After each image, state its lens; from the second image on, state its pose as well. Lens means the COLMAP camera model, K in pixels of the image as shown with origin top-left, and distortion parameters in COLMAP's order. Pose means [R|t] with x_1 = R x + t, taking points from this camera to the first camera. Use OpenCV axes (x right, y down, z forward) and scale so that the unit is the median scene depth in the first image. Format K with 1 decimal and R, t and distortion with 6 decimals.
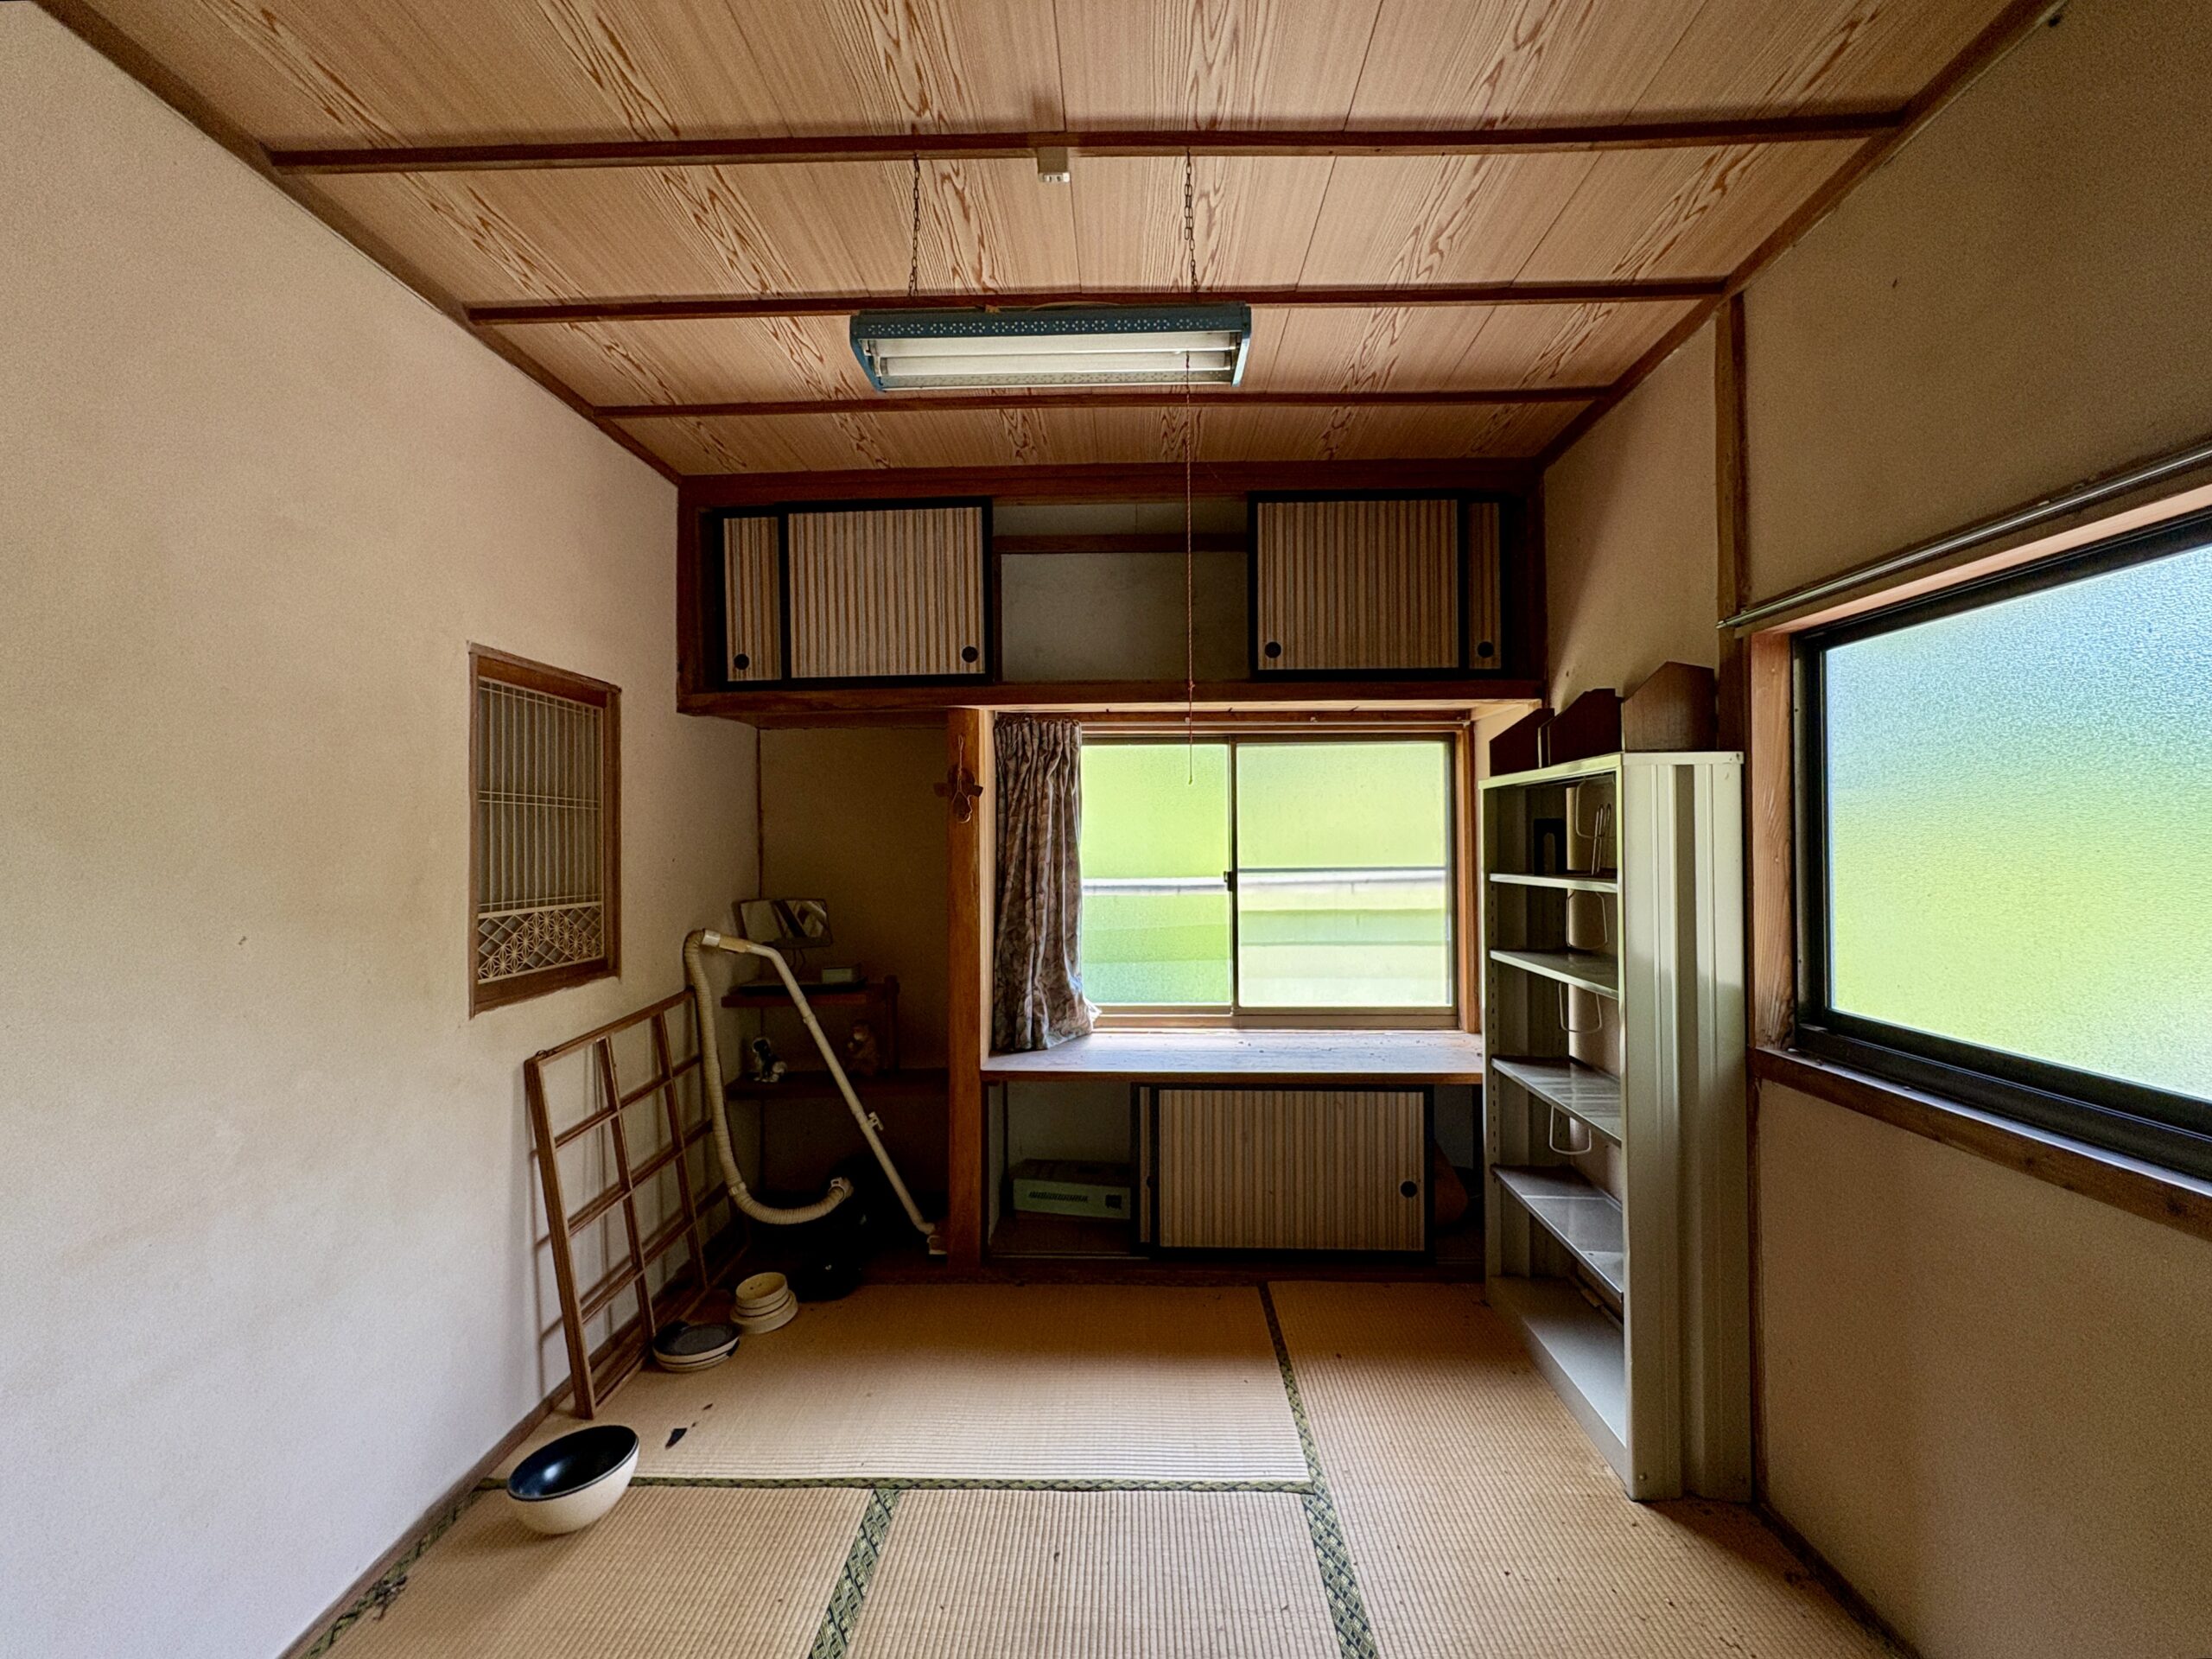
lens RADIAL K [[891.6, 0, 1106.0], [0, 891.6, 829.5], [0, 0, 1]] dist [0.000118, 0.000146]
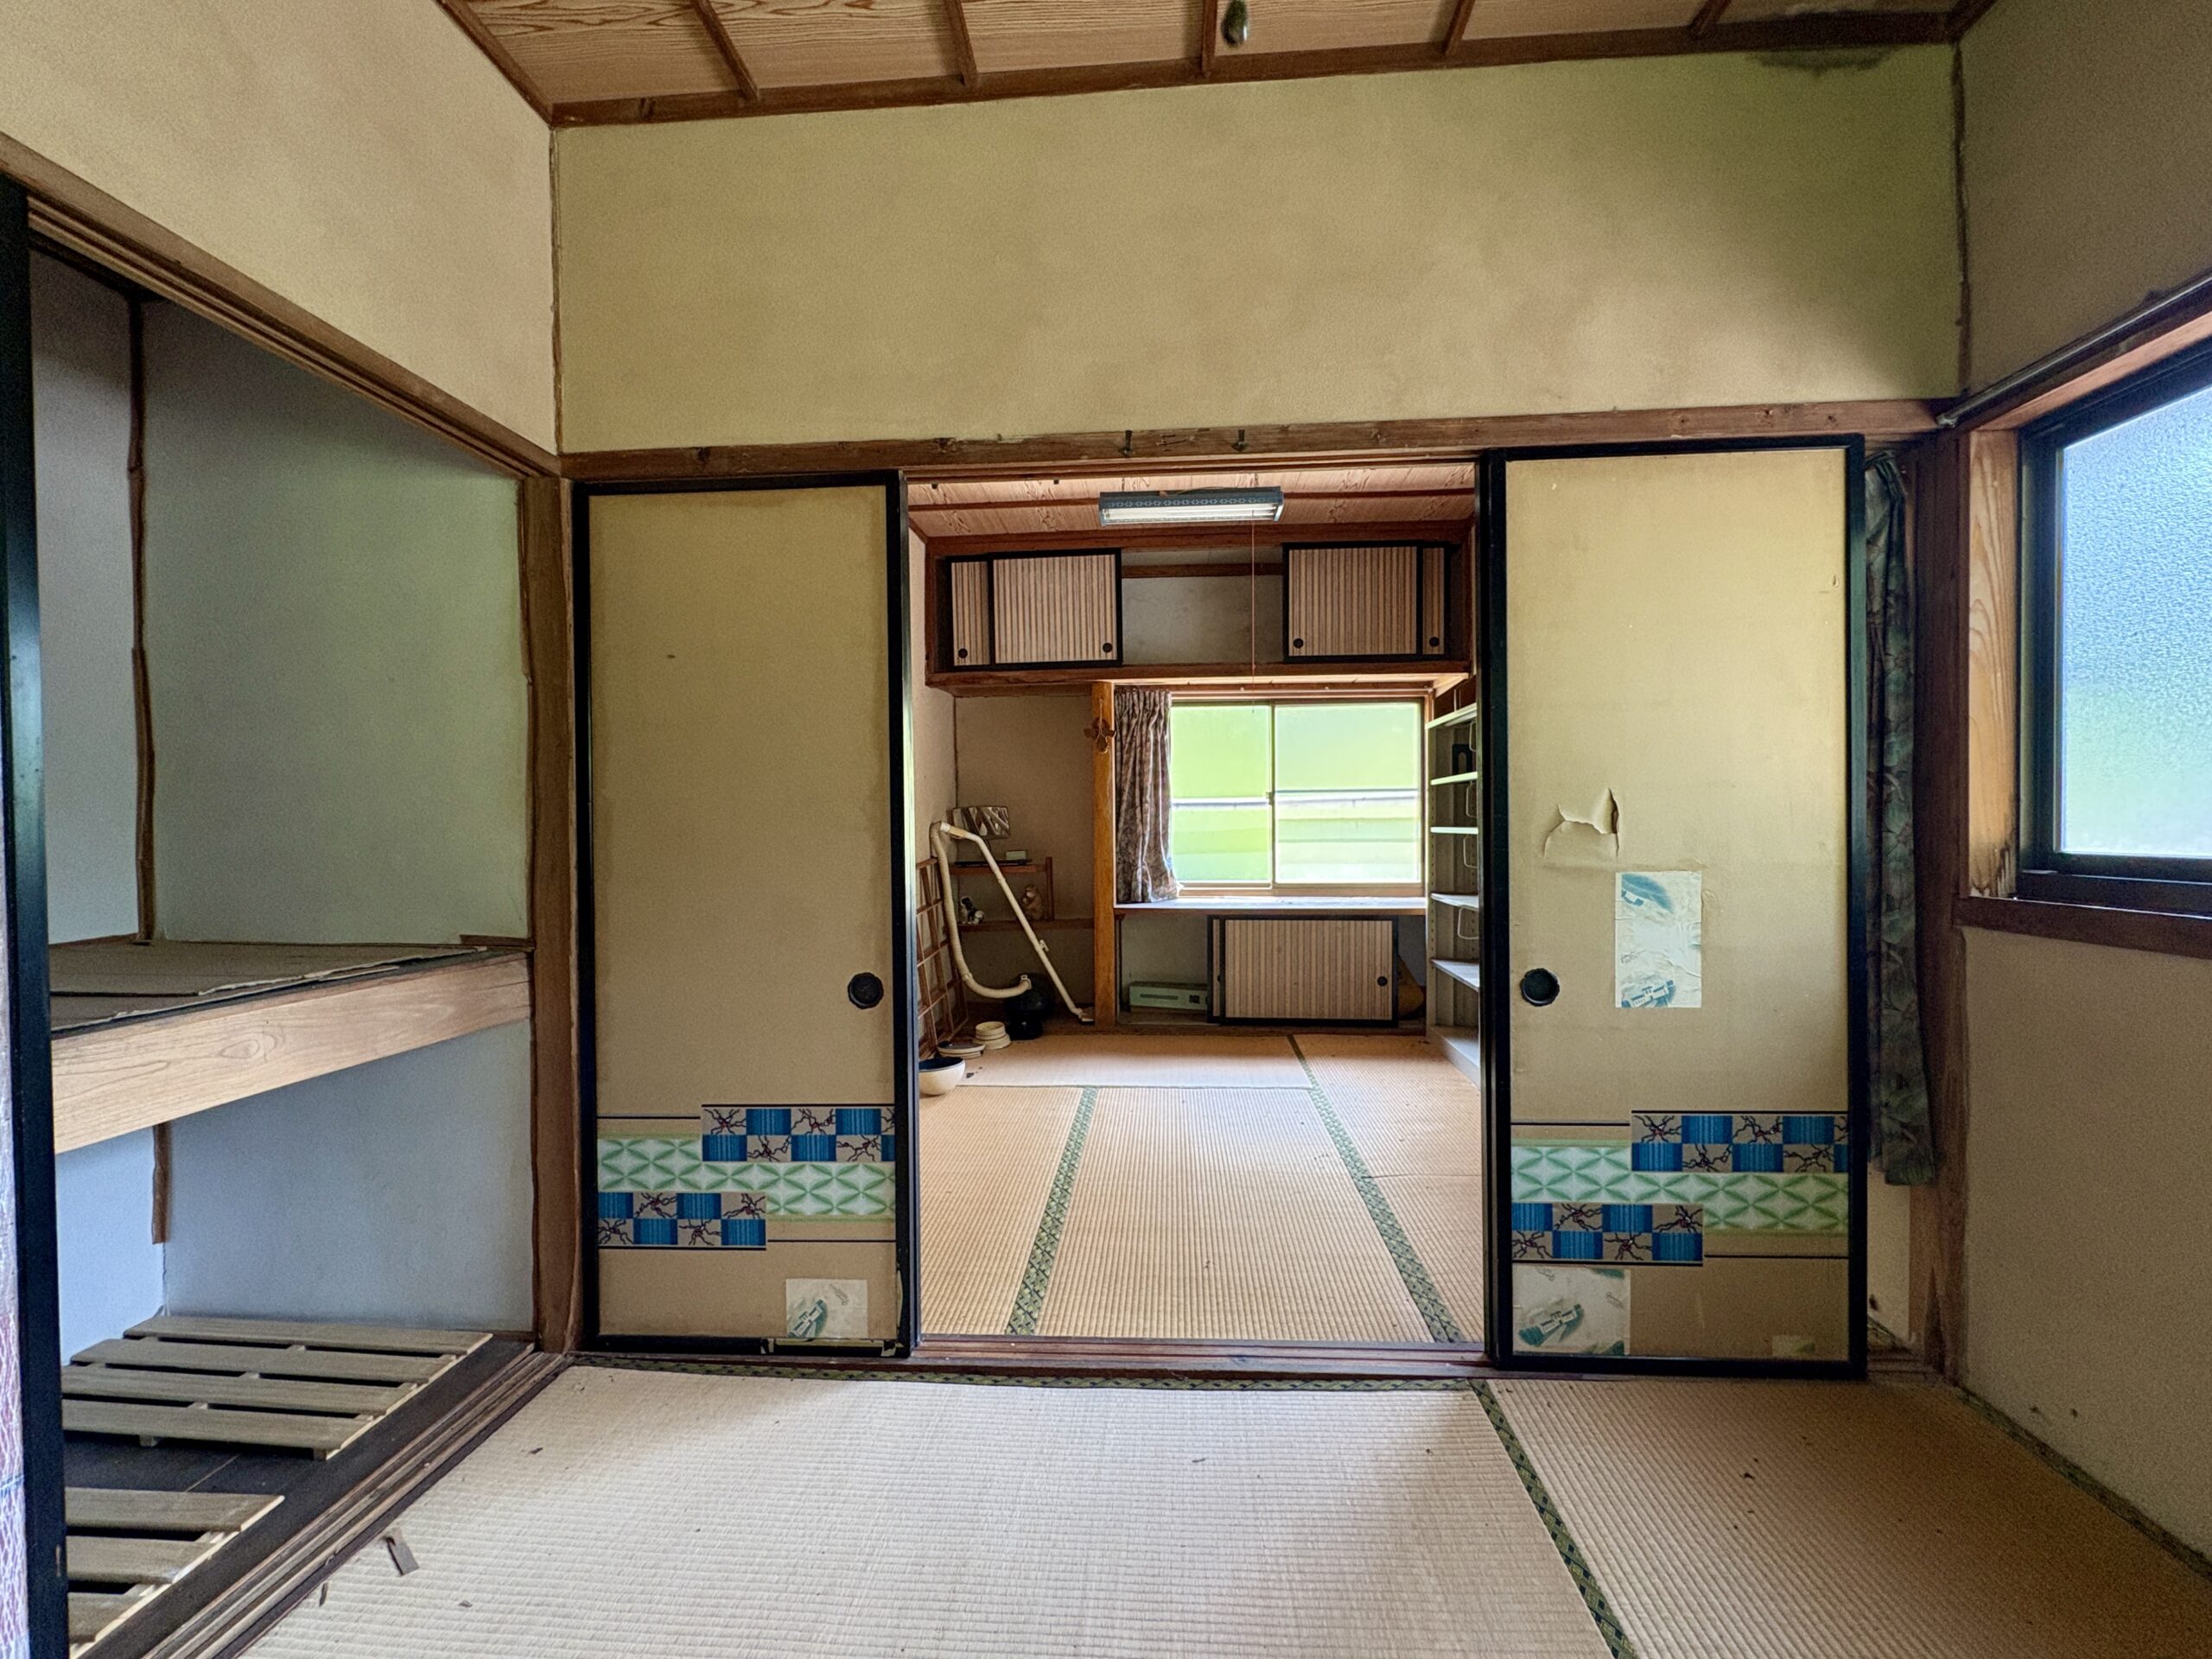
lens RADIAL K [[888.1, 0, 1106.0], [0, 888.1, 829.5], [0, 0, 1]] dist [0.000138, 0.000029]
pose [[0.999012, 0.000097, -0.044447, -0.081084], [0.000917, 0.999740, 0.022785, 0.089713], [0.044437, -0.022804, 0.998752, -0.575366]]
